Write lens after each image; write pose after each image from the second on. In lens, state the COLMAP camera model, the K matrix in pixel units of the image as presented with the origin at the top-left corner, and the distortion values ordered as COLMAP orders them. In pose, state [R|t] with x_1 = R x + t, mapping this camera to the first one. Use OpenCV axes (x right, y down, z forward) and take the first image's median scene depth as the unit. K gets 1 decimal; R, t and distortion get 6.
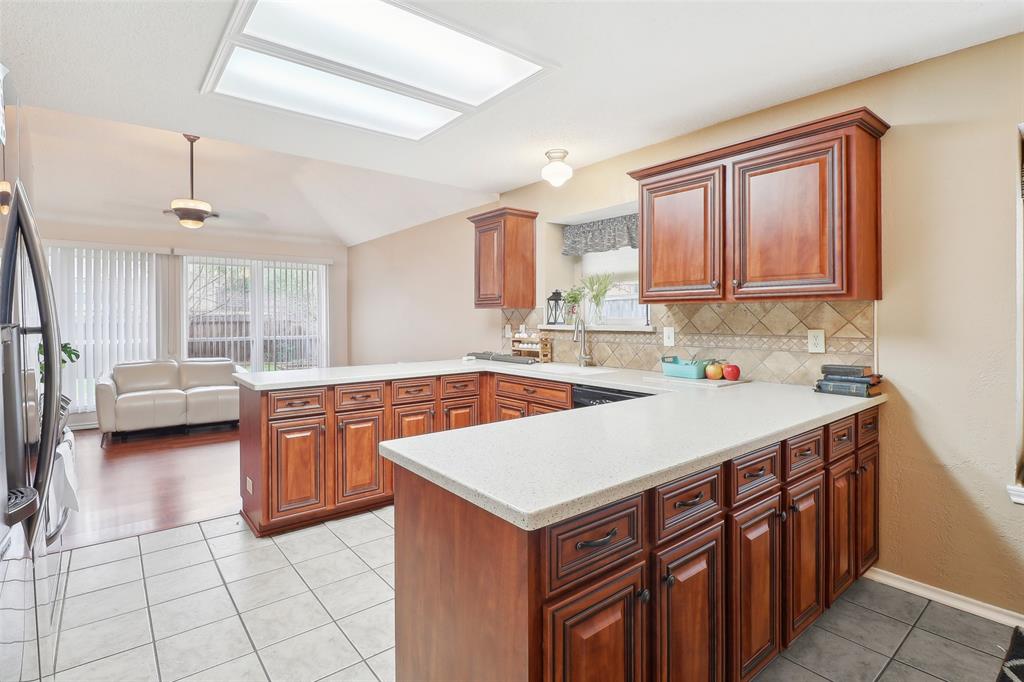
lens RADIAL K [[499.6, 0, 509.1], [0, 499.6, 320.0], [0, 0, 1]] dist [-0.002564, -0.000699]
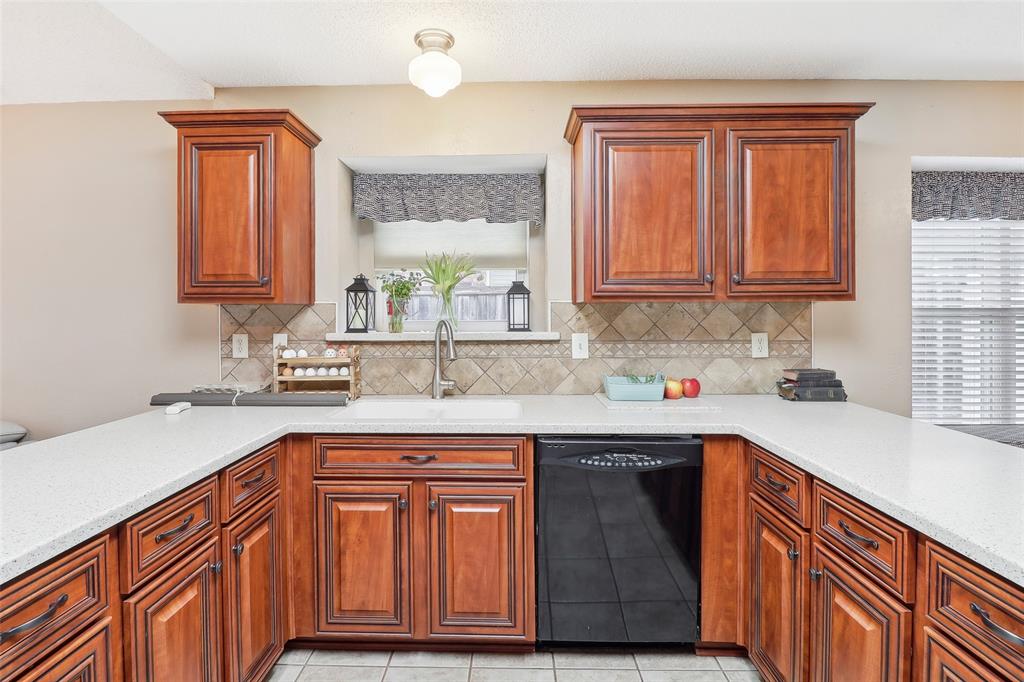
lens RADIAL K [[499.6, 0, 497.6], [0, 499.6, 315.6], [0, 0, 1]] dist [-0.002564, -0.000699]
pose [[0.644121, -0.000868, 0.764923, -0.399450], [0.005952, 0.999975, -0.003877, -0.011693], [-0.764901, 0.007050, 0.644110, 0.747979]]
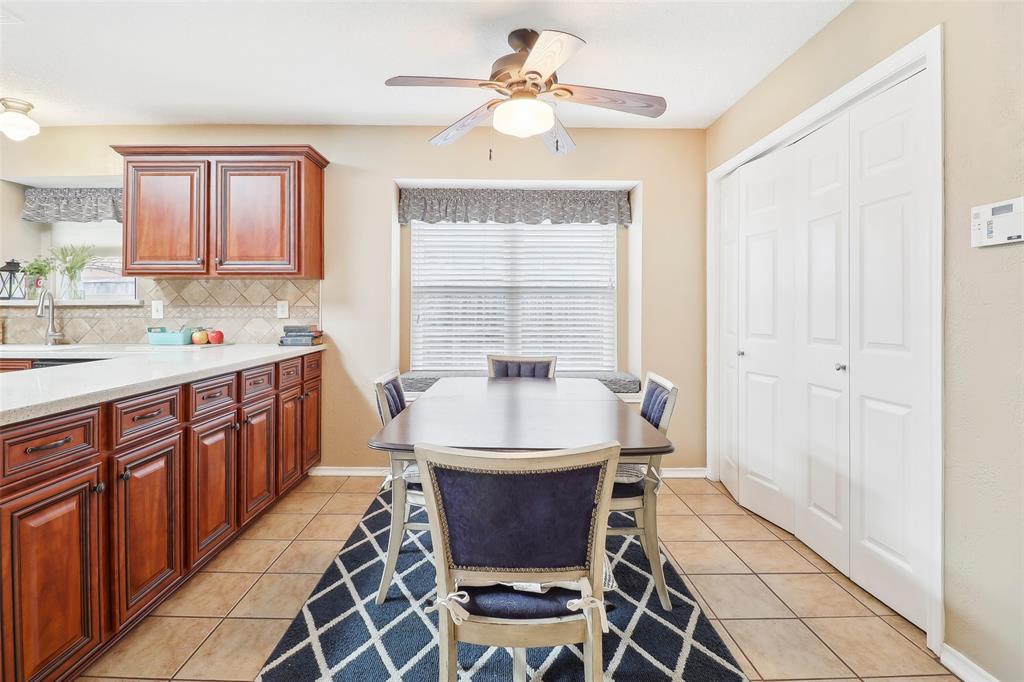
lens RADIAL K [[483.6, 0, 497.3], [0, 483.6, 302.8], [0, 0, 1]] dist [-0.001223, -0.008651]
pose [[0.634413, 0.014288, 0.772862, -0.015859], [0.003548, 0.999765, -0.021396, 0.052945], [-0.772986, 0.016316, 0.634213, -0.248885]]
